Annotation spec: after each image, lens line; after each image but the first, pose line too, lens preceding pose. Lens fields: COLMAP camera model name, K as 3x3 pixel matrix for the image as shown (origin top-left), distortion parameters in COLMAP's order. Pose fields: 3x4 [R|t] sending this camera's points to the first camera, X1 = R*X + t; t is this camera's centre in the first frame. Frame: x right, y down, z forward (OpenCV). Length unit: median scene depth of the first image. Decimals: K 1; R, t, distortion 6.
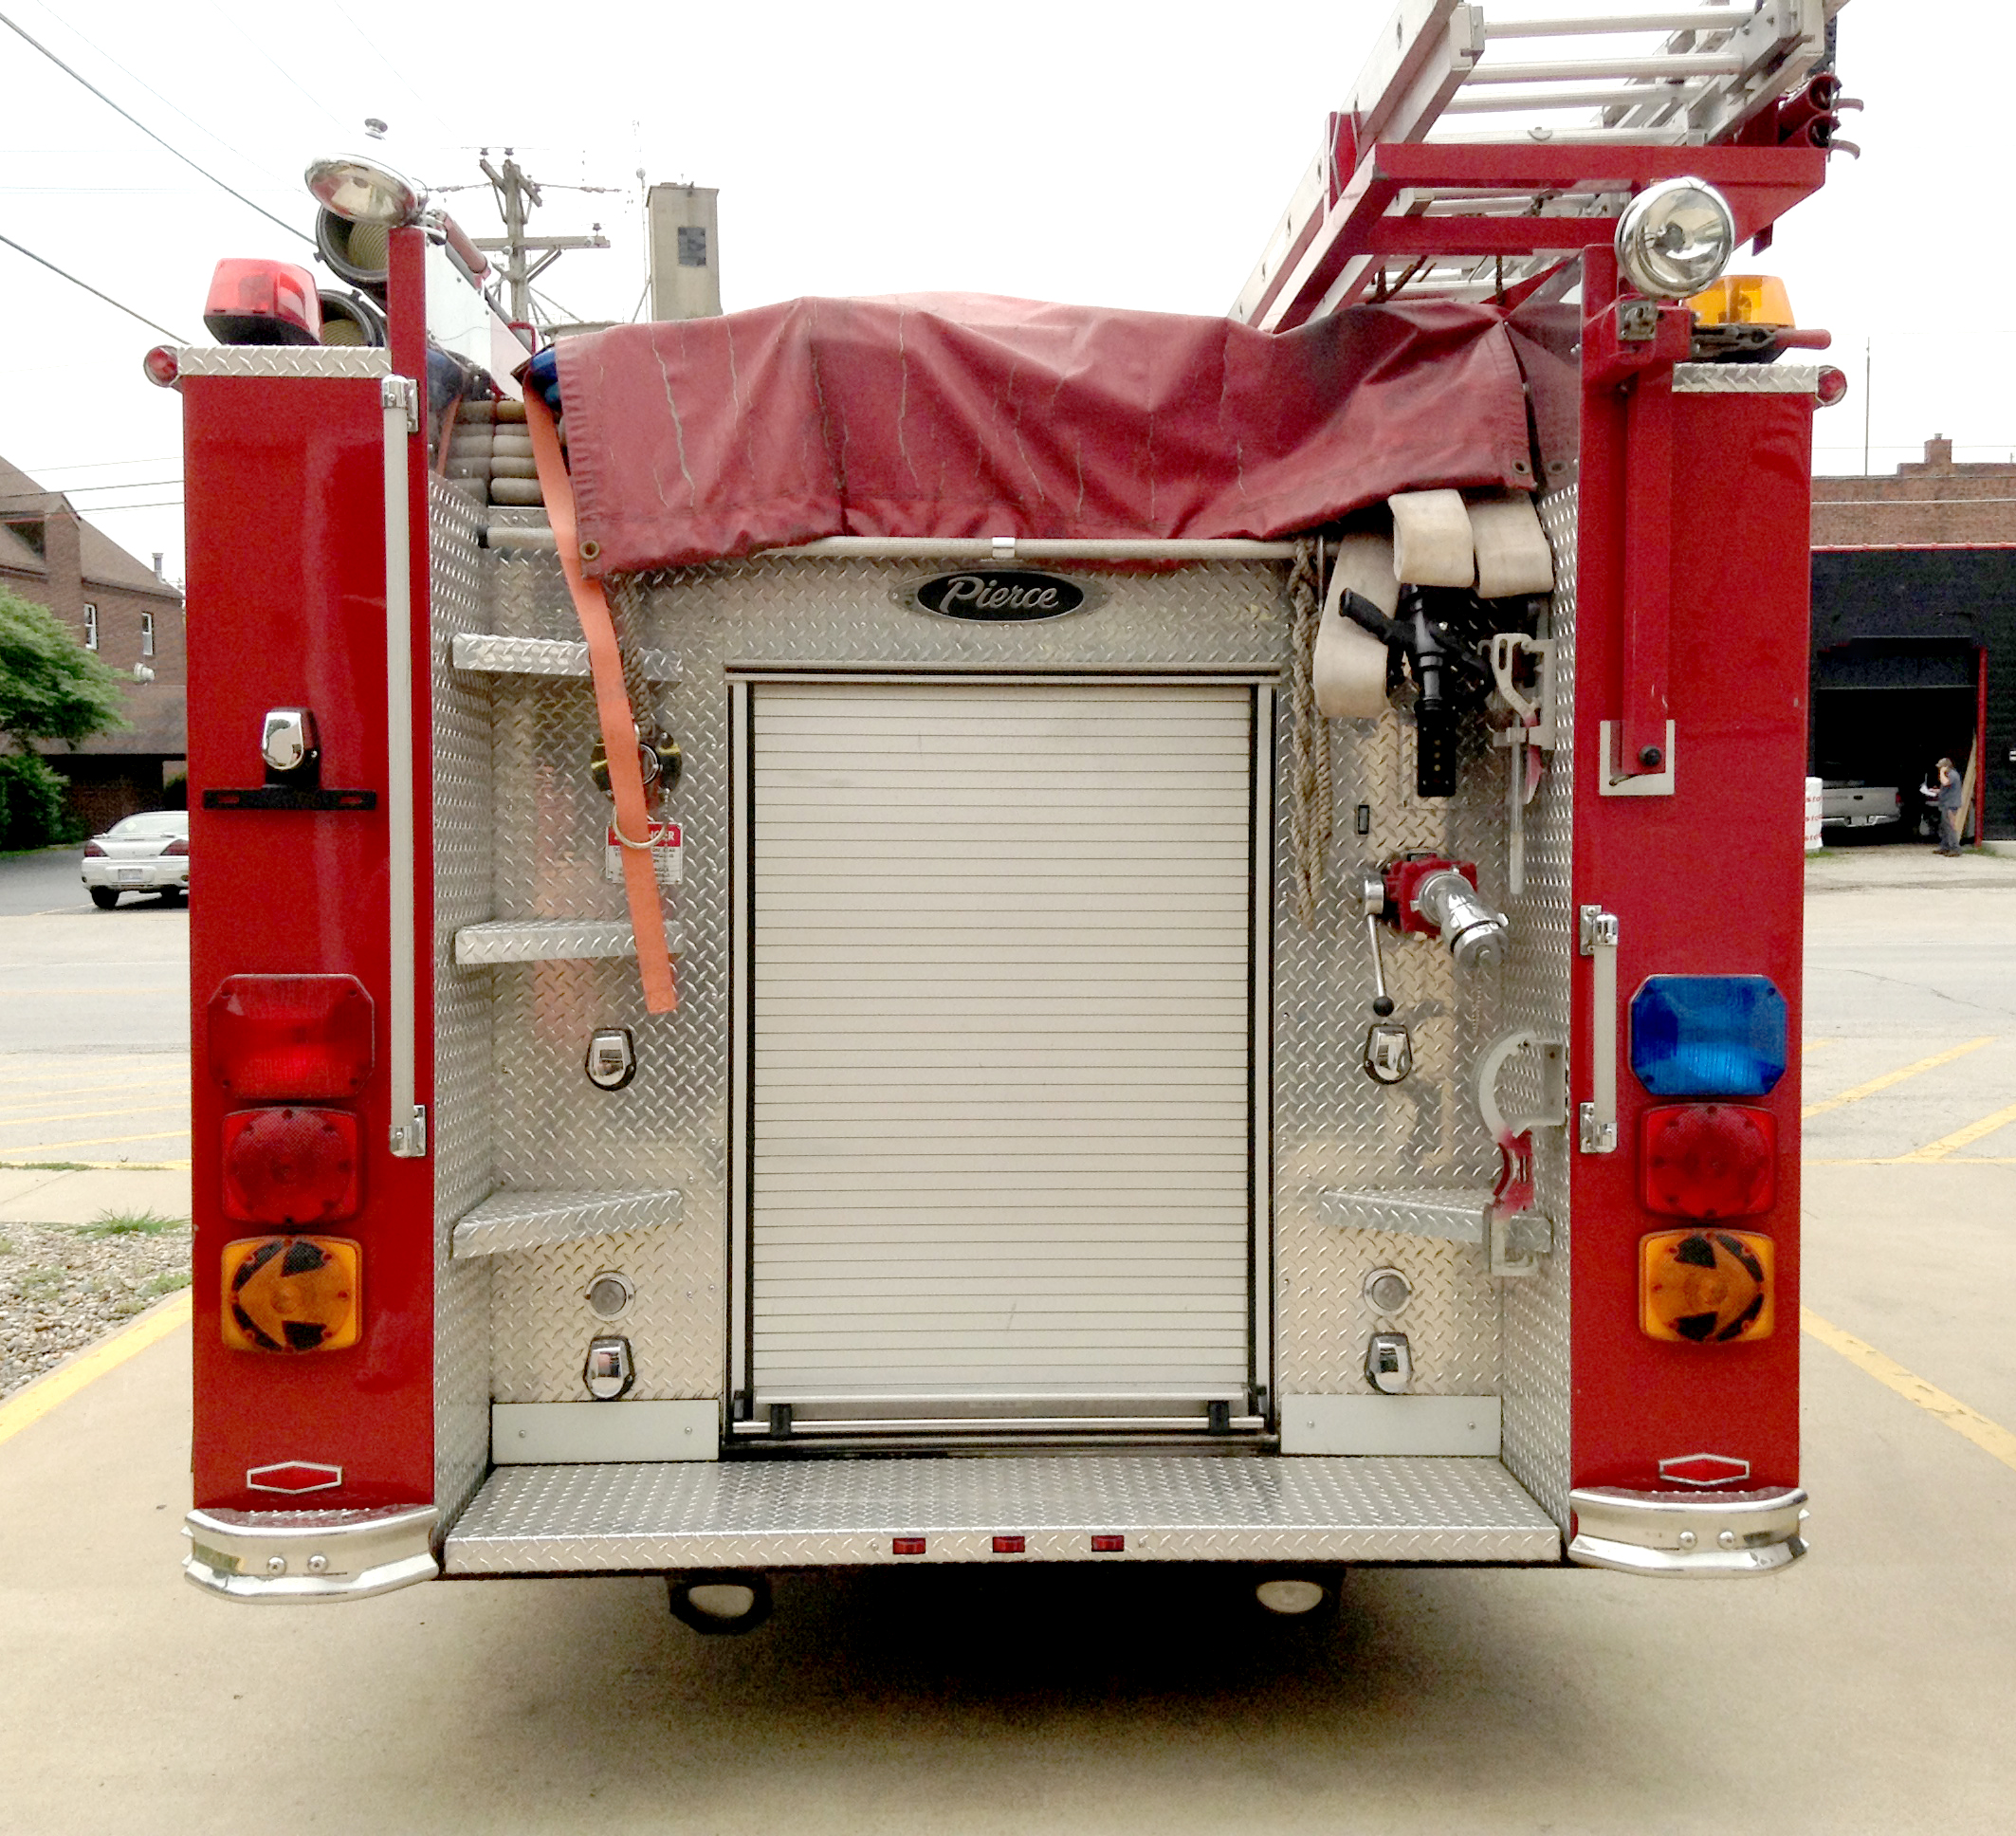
lens RADIAL K [[2220.5, 0, 1008.0], [0, 2220.5, 918.0], [0, 0, 1]] dist [0.173269, -0.368404]
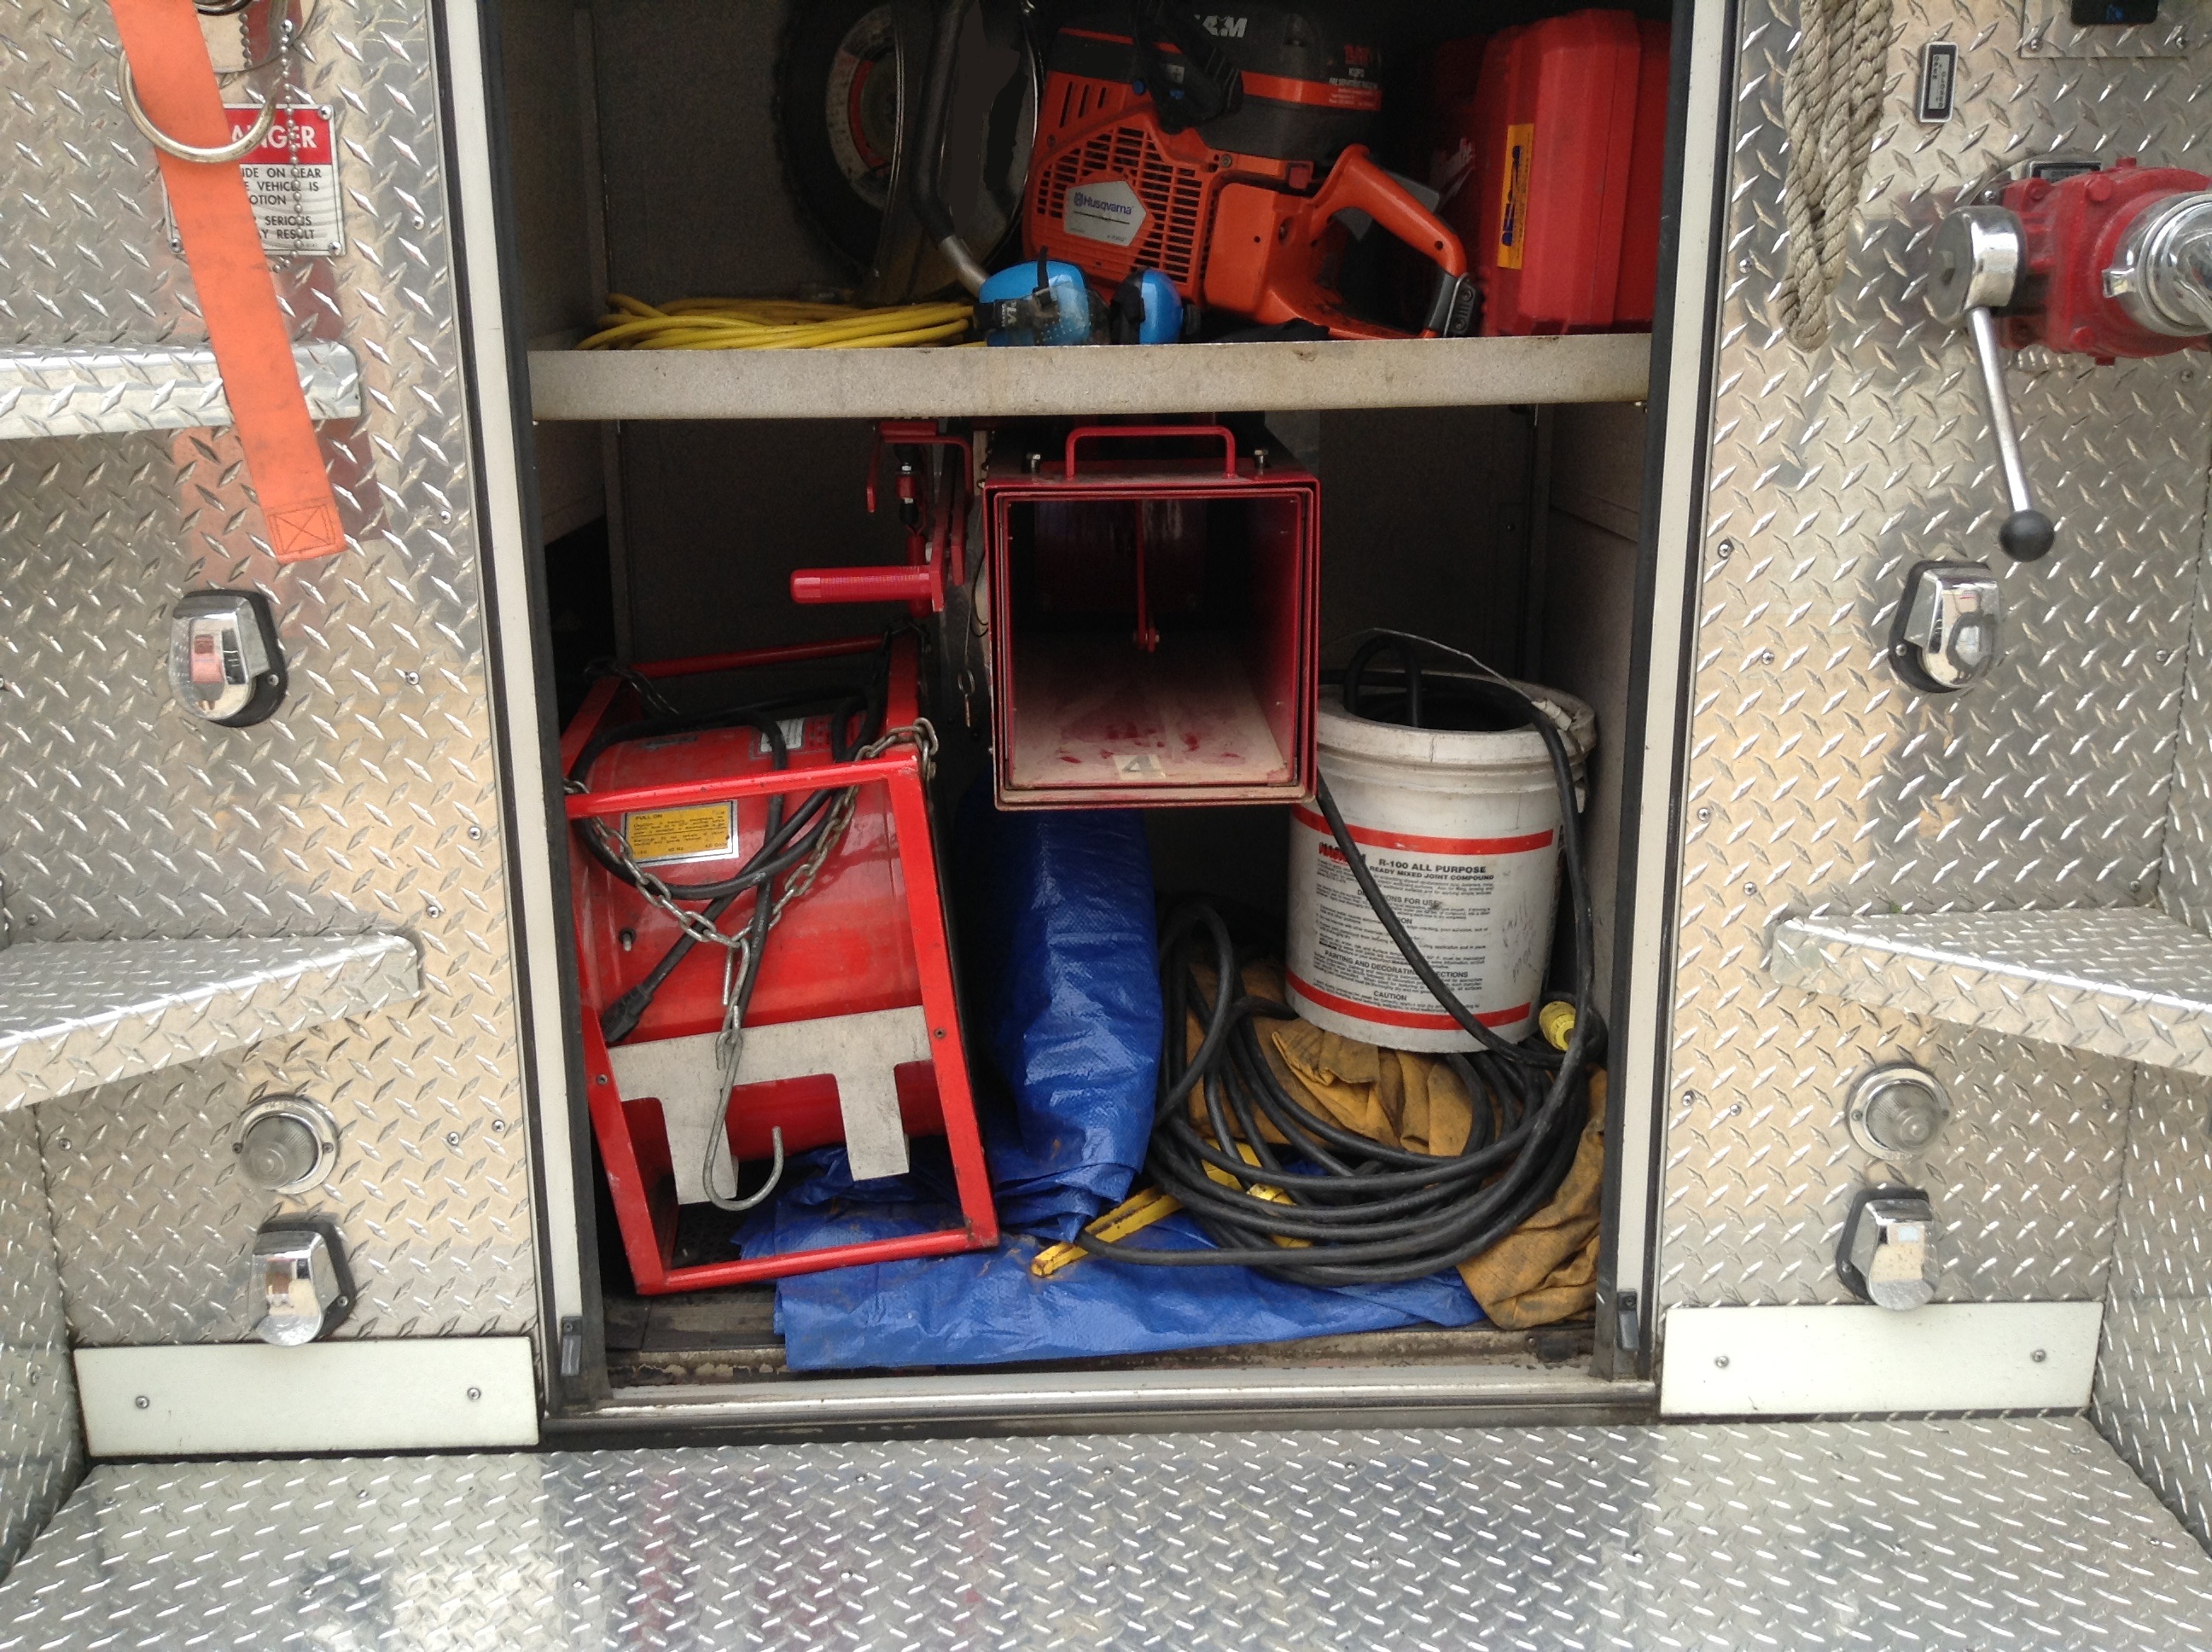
lens RADIAL K [[2129.9, 0, 1094.0], [0, 2129.9, 817.0], [0, 0, 1]] dist [0.007822, -0.000788]
pose [[0.999668, -0.005373, -0.025180, 0.007540], [0.010507, 0.977978, 0.208442, 0.006361], [0.023506, -0.208637, 0.977711, 0.568220]]
